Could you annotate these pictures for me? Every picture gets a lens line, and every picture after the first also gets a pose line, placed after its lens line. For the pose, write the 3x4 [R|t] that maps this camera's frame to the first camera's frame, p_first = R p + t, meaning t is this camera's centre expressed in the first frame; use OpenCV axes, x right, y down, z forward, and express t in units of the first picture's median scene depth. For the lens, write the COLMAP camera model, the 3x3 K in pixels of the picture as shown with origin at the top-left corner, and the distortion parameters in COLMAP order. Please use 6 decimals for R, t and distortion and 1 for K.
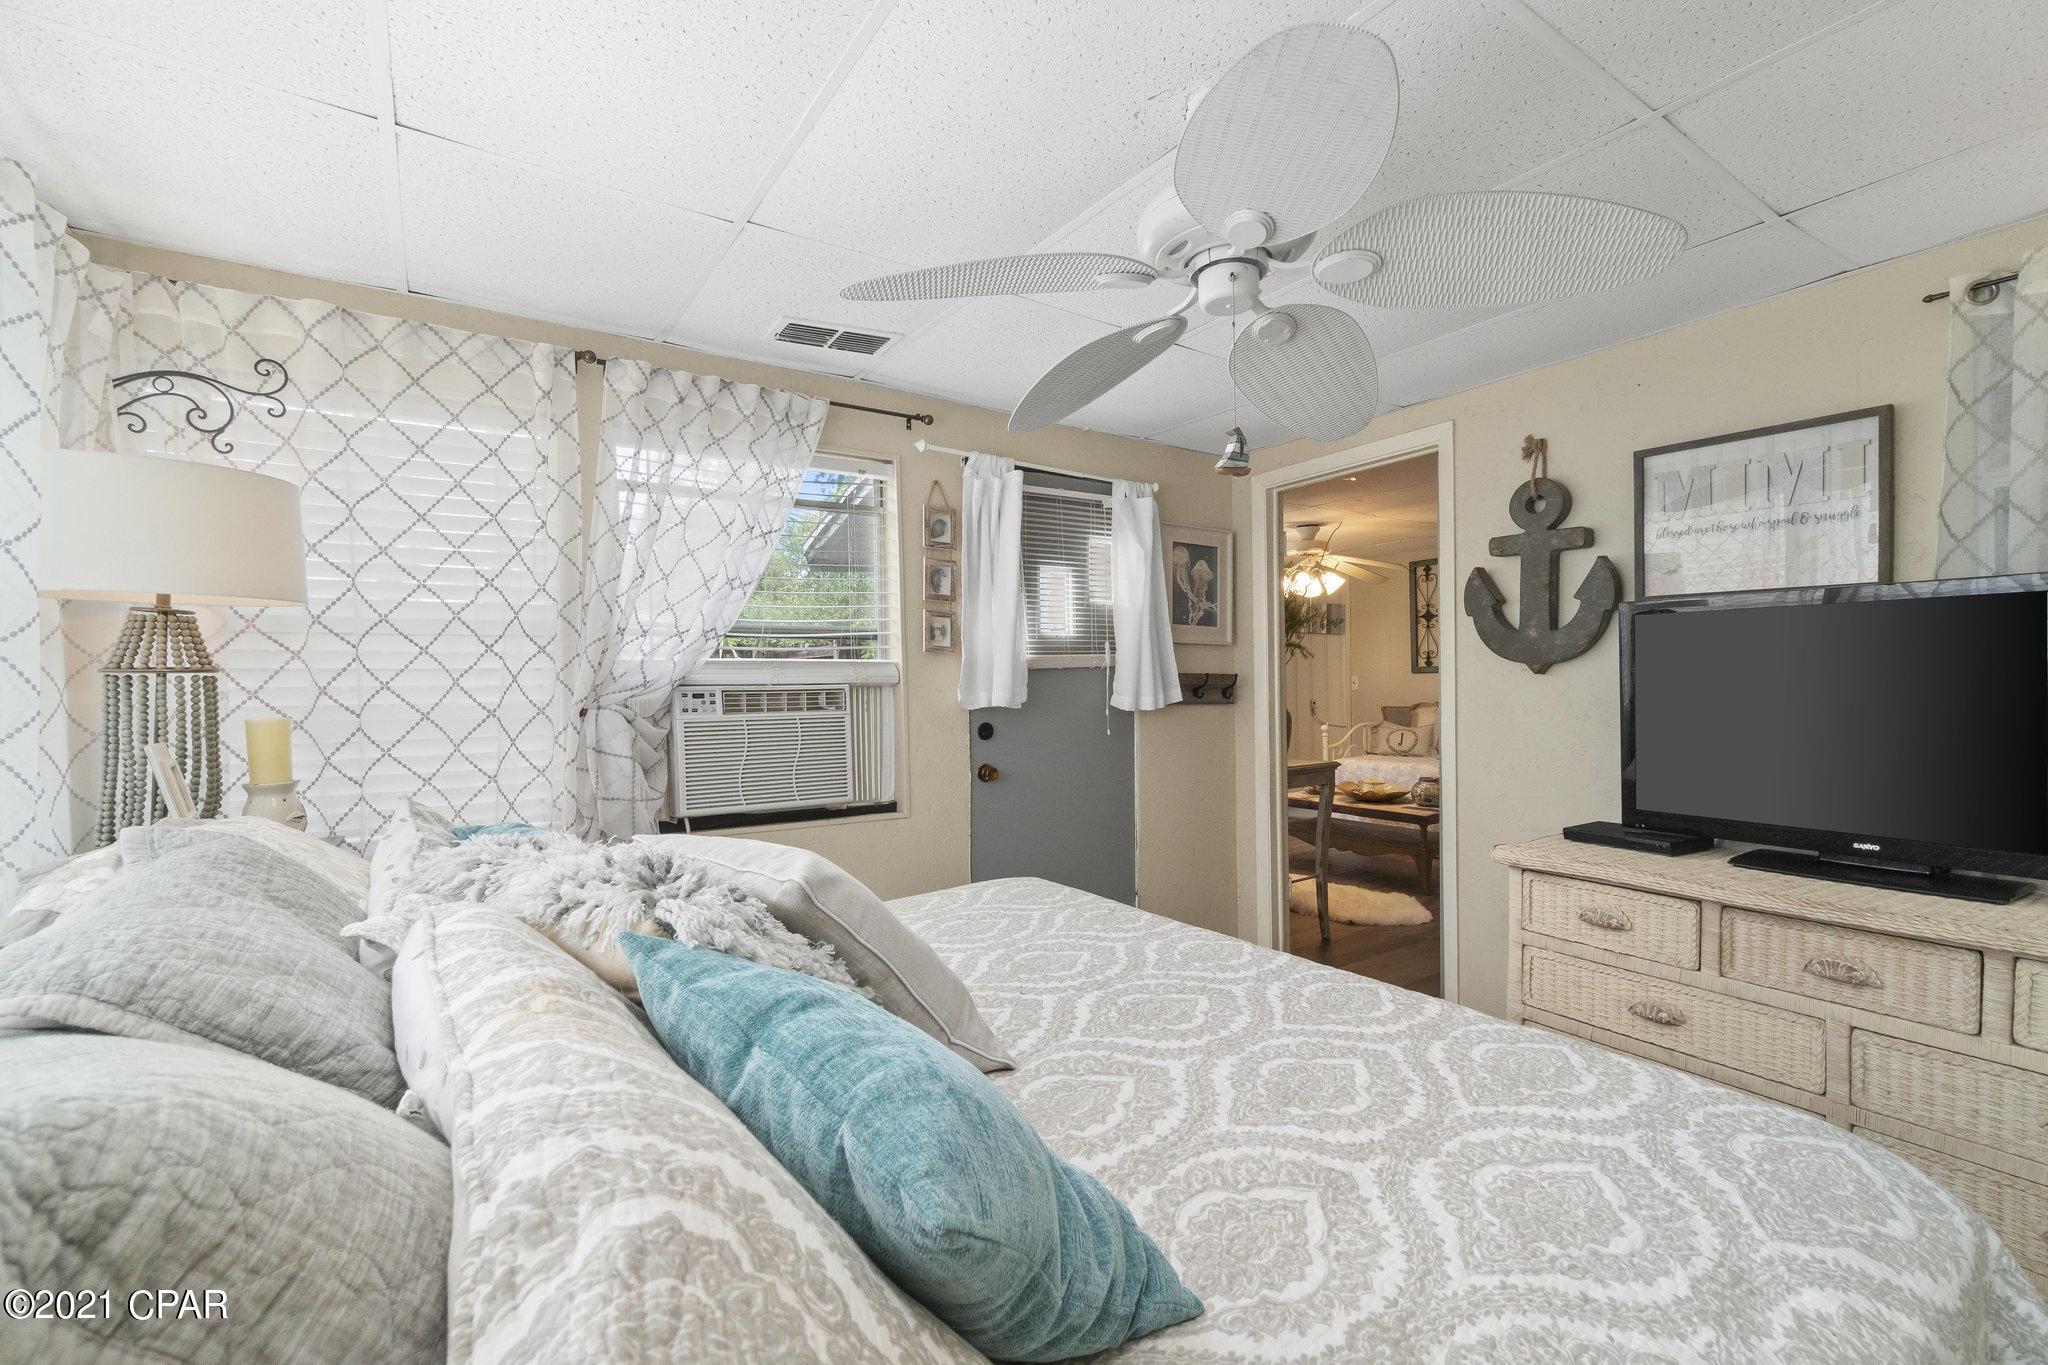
lens RADIAL K [[883.6, 0, 1026.3], [0, 883.6, 667.7], [0, 0, 1]] dist [-0.001945, -0.000345]
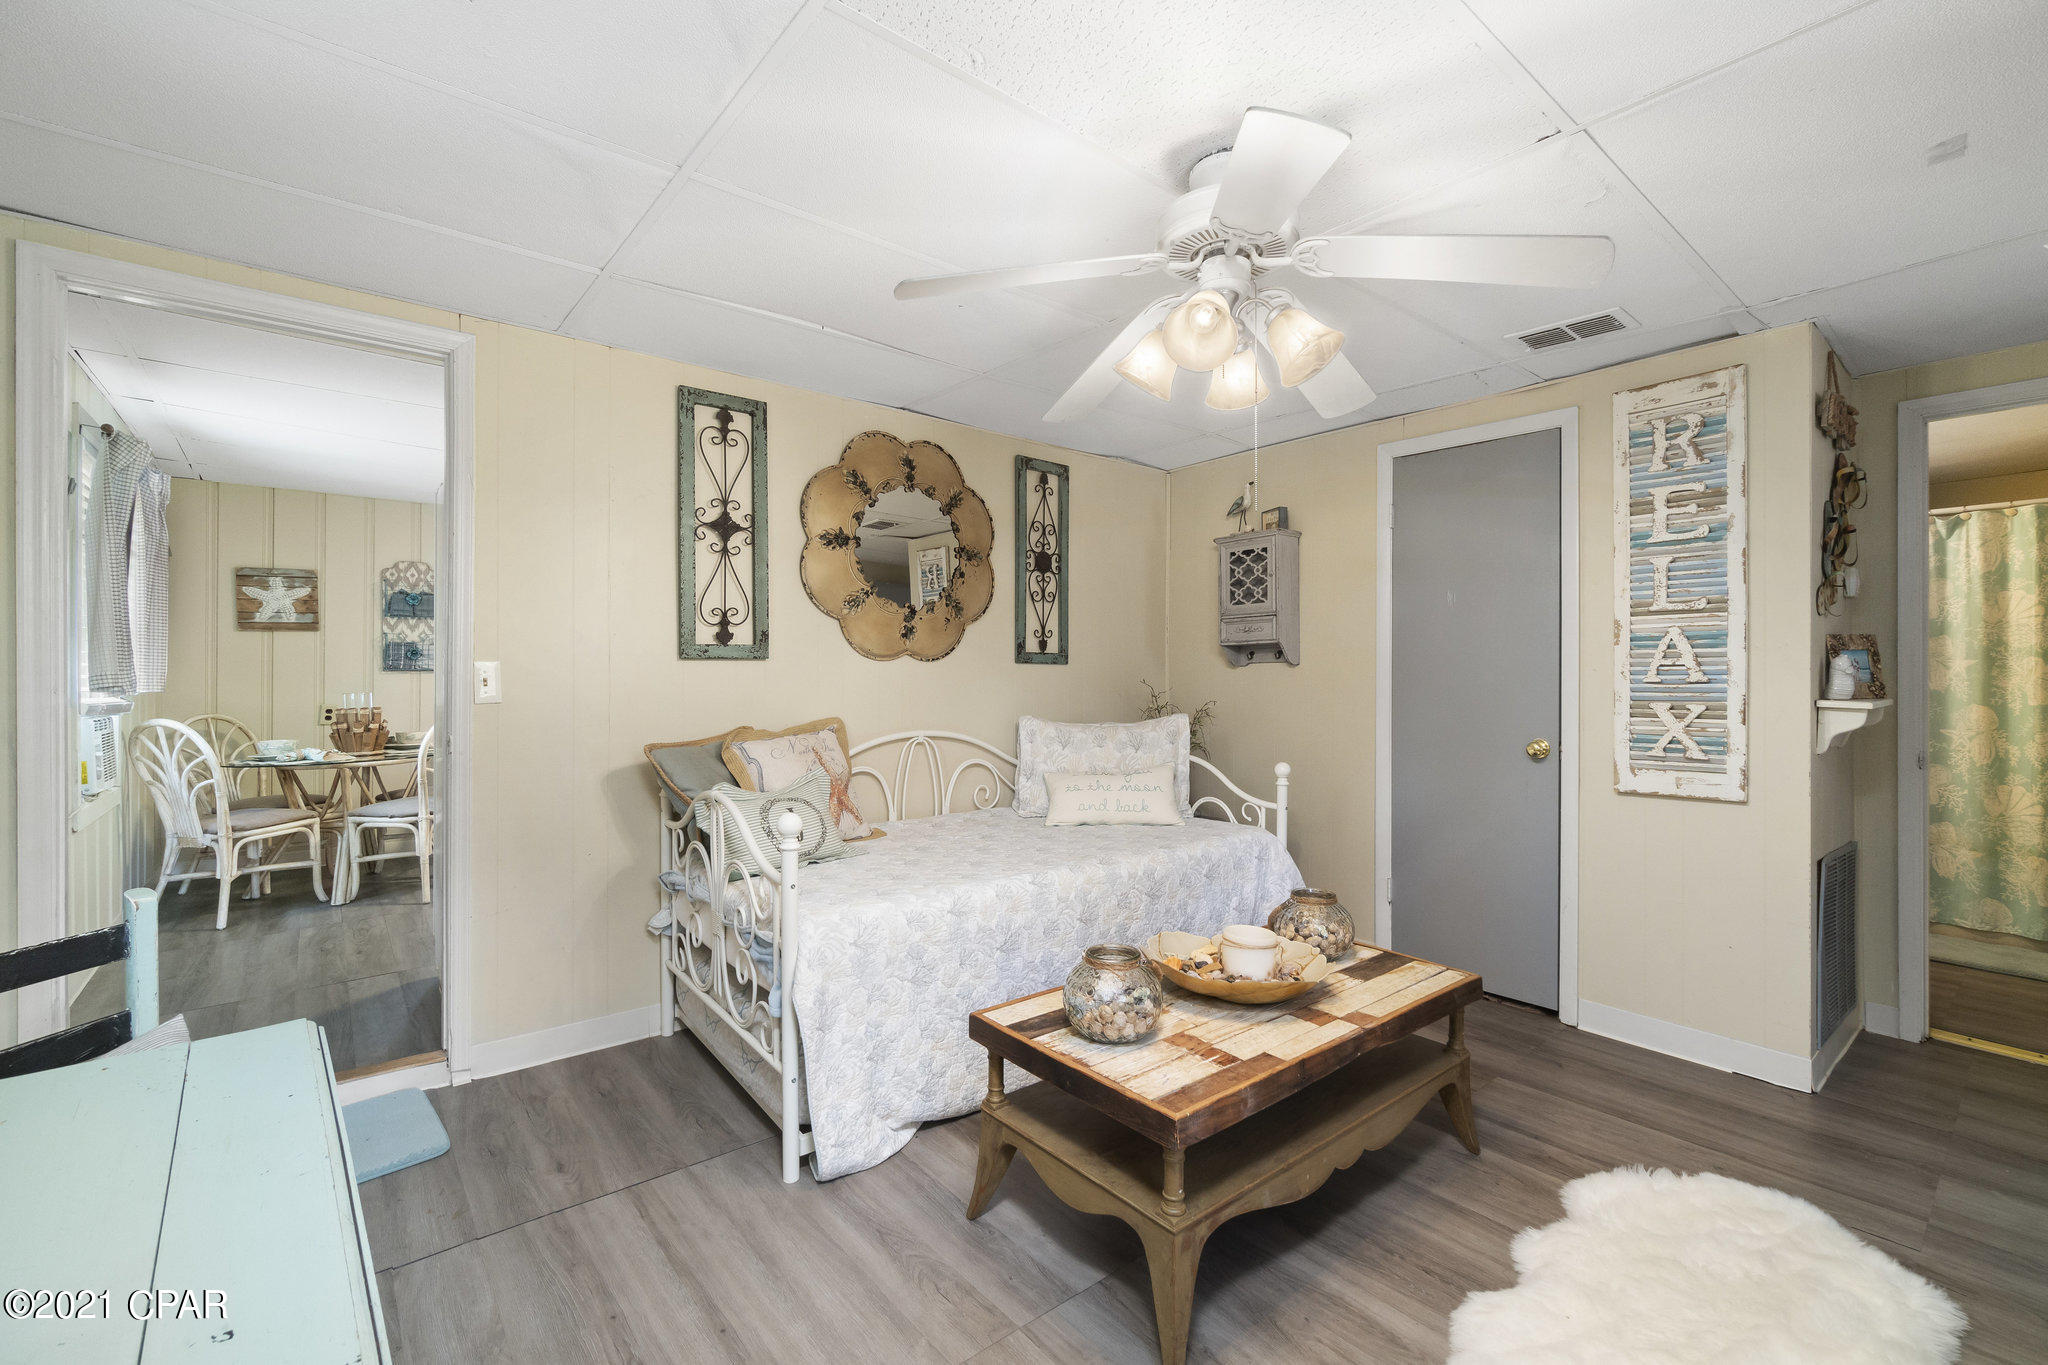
lens RADIAL K [[882.6, 0, 1030.1], [0, 882.6, 672.6], [0, 0, 1]] dist [0.000564, 0.000076]
pose [[-0.091998, 0.008886, 0.995720, 0.017135], [-0.018048, 0.999781, -0.010590, 0.014313], [-0.995596, -0.018945, -0.091817, 0.898059]]
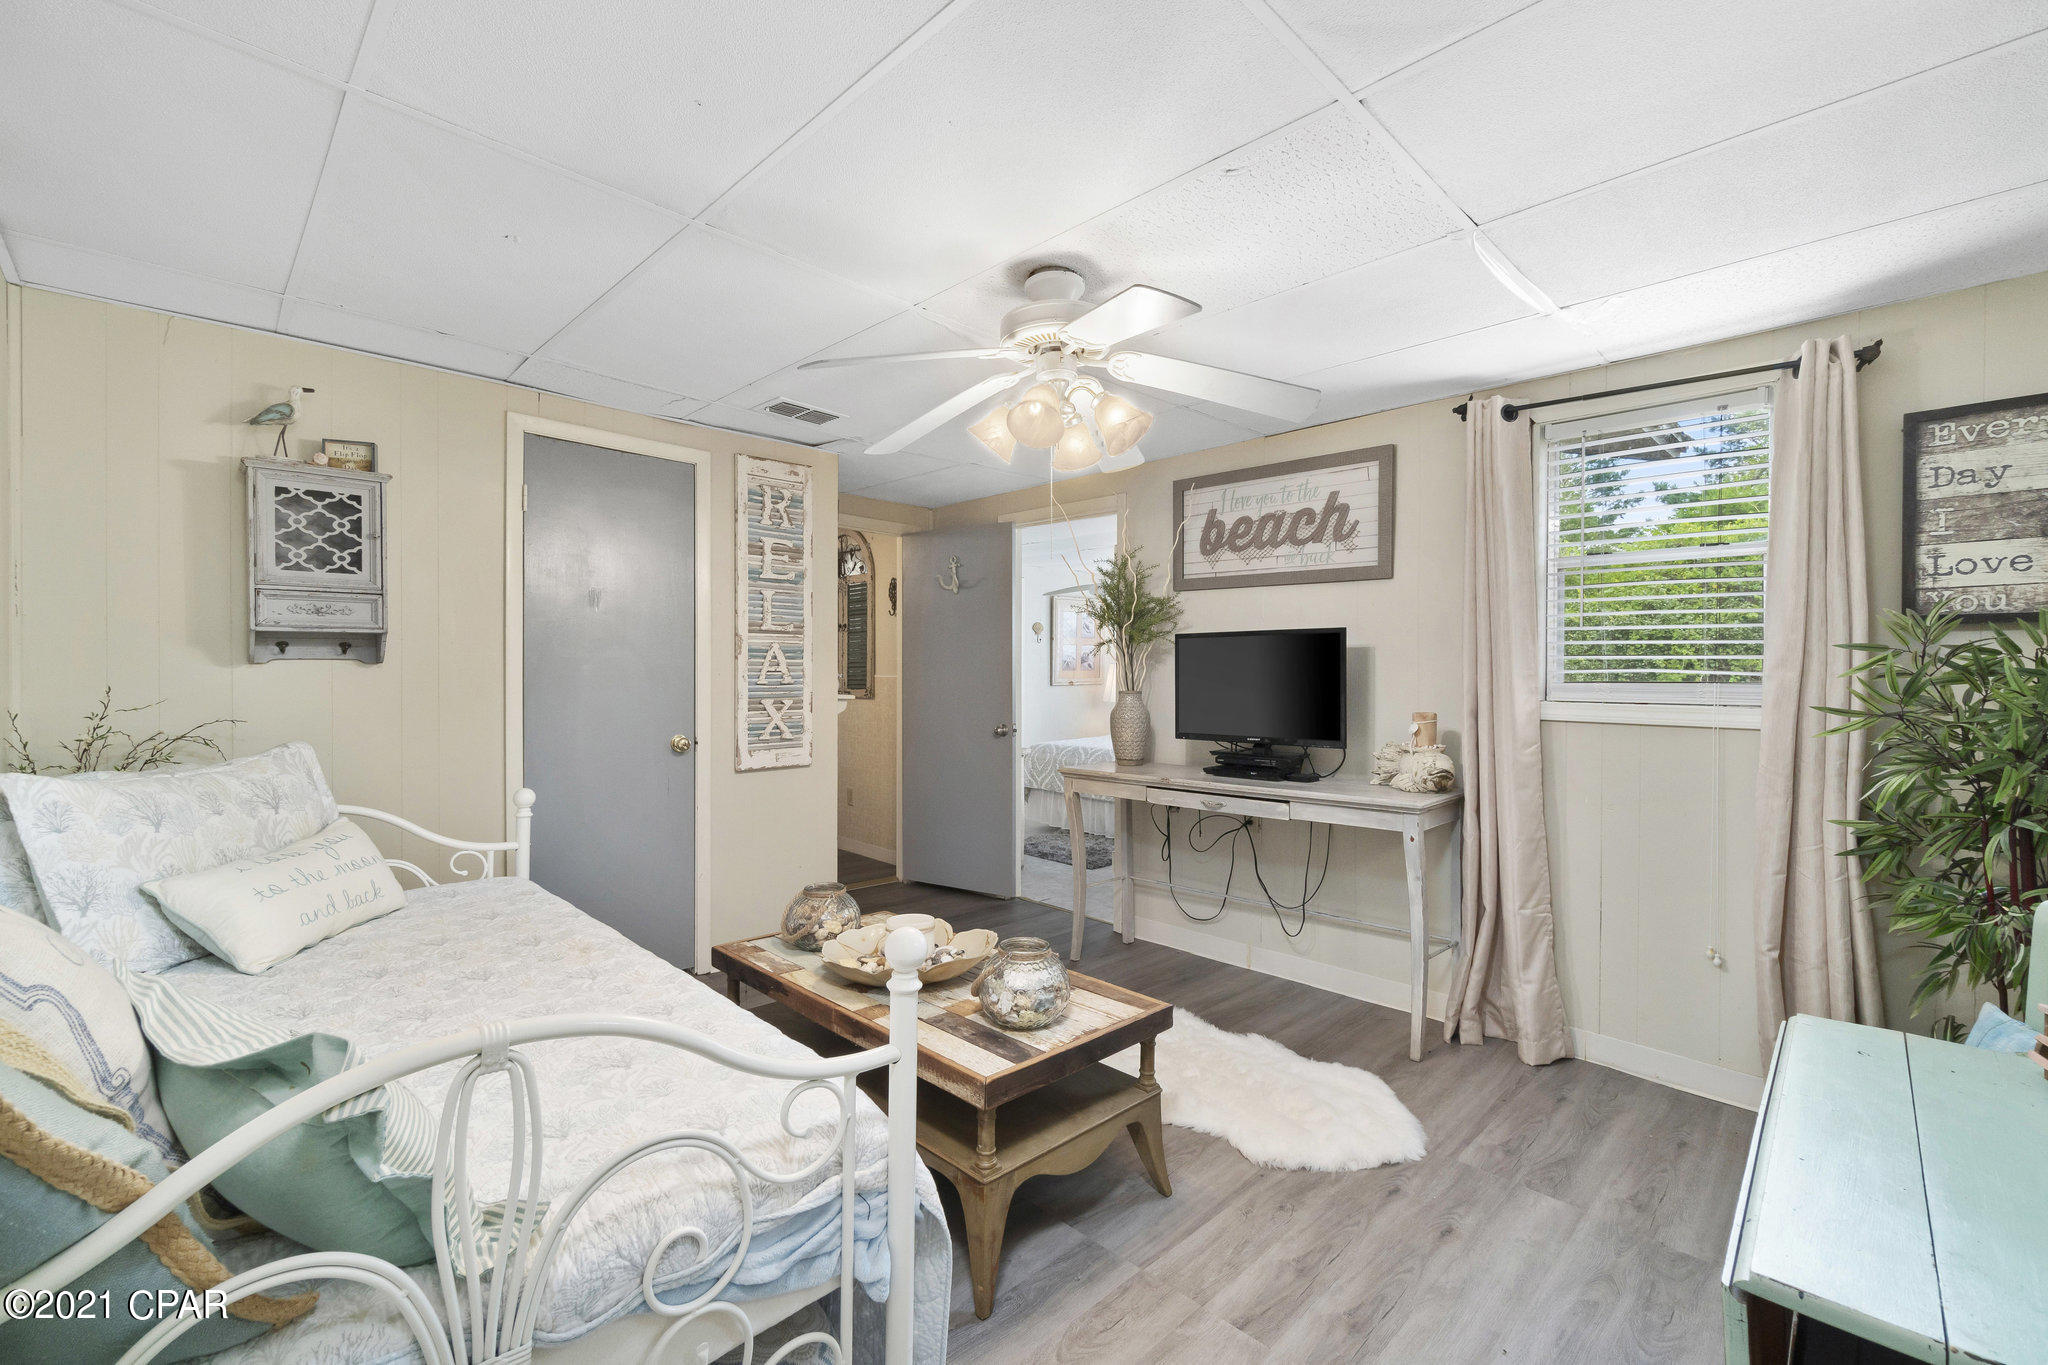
lens RADIAL K [[883.6, 0, 1026.3], [0, 883.6, 667.7], [0, 0, 1]] dist [-0.001945, -0.000345]
pose [[-0.984821, -0.002317, -0.173560, 0.328656], [0.002008, 0.999692, -0.024740, 0.013025], [0.173563, -0.024713, -0.984513, 1.129735]]
